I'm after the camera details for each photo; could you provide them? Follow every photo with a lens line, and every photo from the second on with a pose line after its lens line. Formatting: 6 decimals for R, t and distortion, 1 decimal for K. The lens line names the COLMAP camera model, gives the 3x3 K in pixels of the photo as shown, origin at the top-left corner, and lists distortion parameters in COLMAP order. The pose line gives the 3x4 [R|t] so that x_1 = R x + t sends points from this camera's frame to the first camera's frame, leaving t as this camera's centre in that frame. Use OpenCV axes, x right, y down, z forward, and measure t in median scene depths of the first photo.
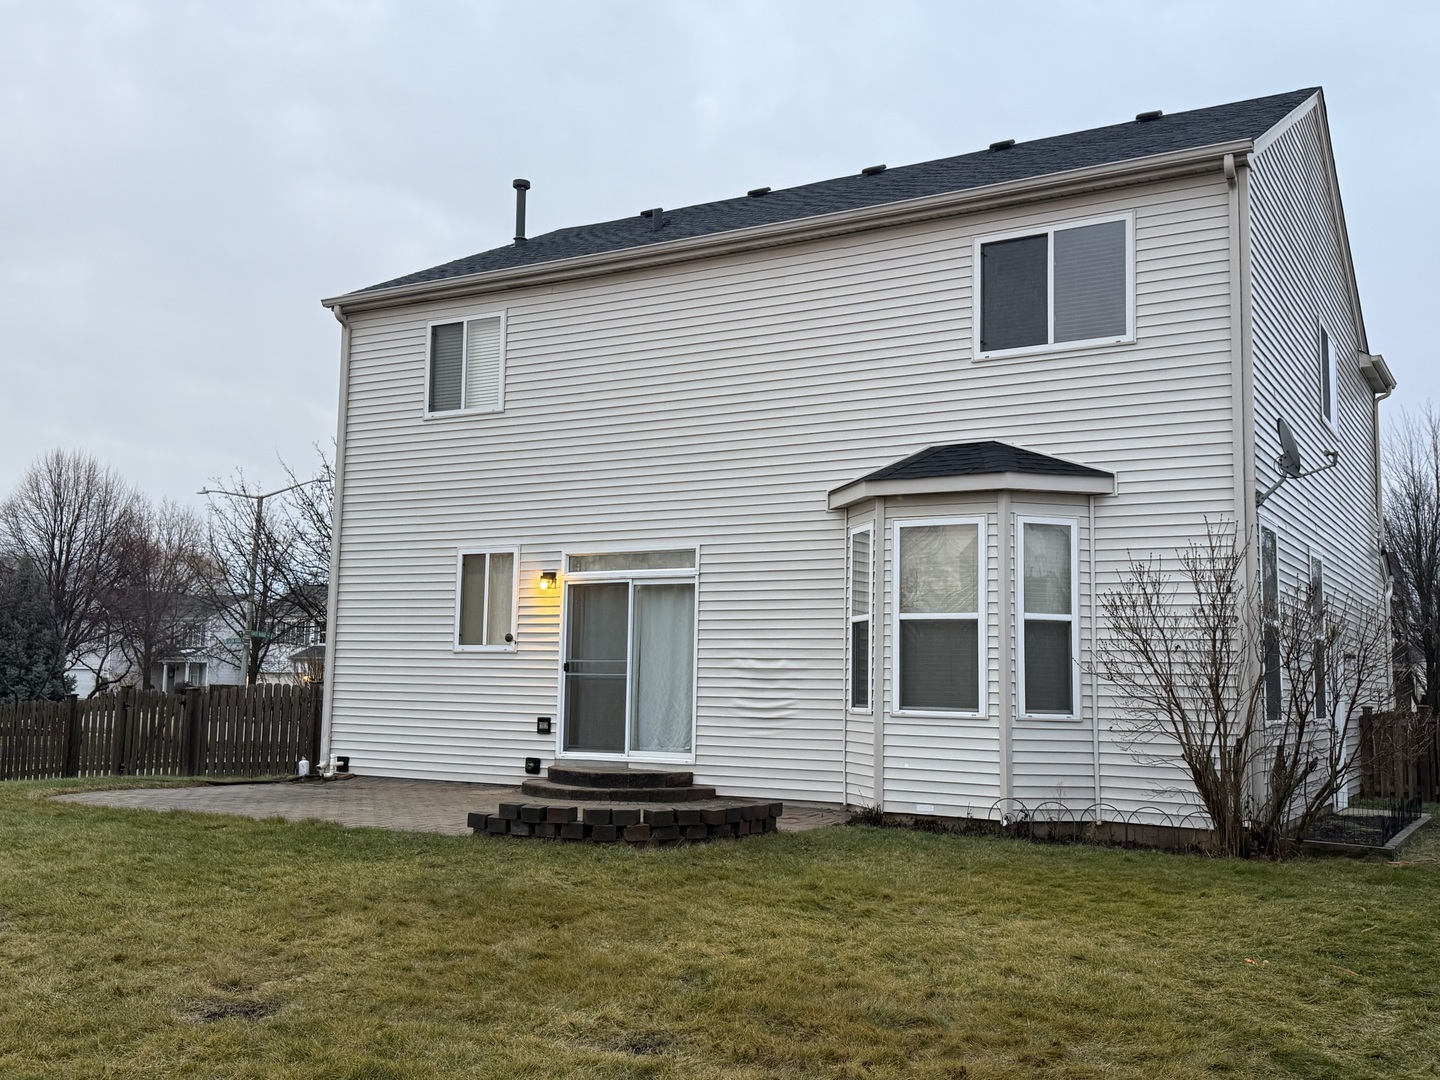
lens RADIAL K [[1362.4, 0, 720.0], [0, 1362.4, 540.0], [0, 0, 1]] dist [0.185680, -0.328607]
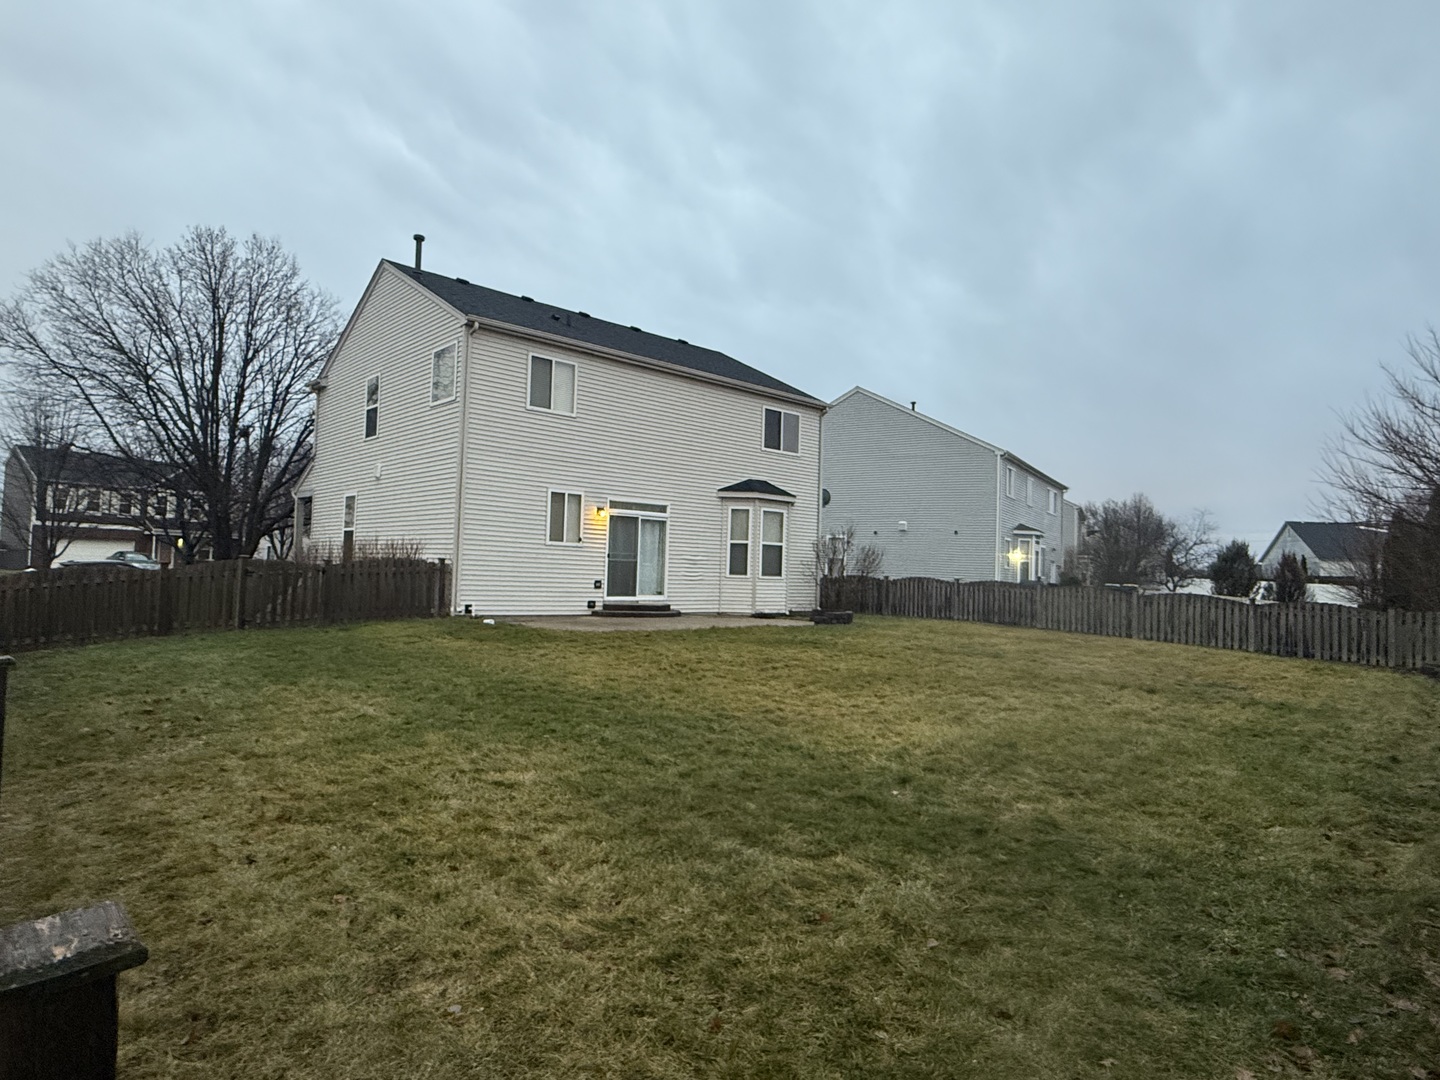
lens RADIAL K [[840.9, 0, 720.0], [0, 840.9, 540.0], [0, 0, 1]] dist [0.000145, -0.000006]
pose [[0.299744, 0.030423, 0.953534, -1.217552], [-0.126051, 0.991992, 0.007974, 0.038282], [-0.945656, -0.122584, 0.301179, 0.462019]]
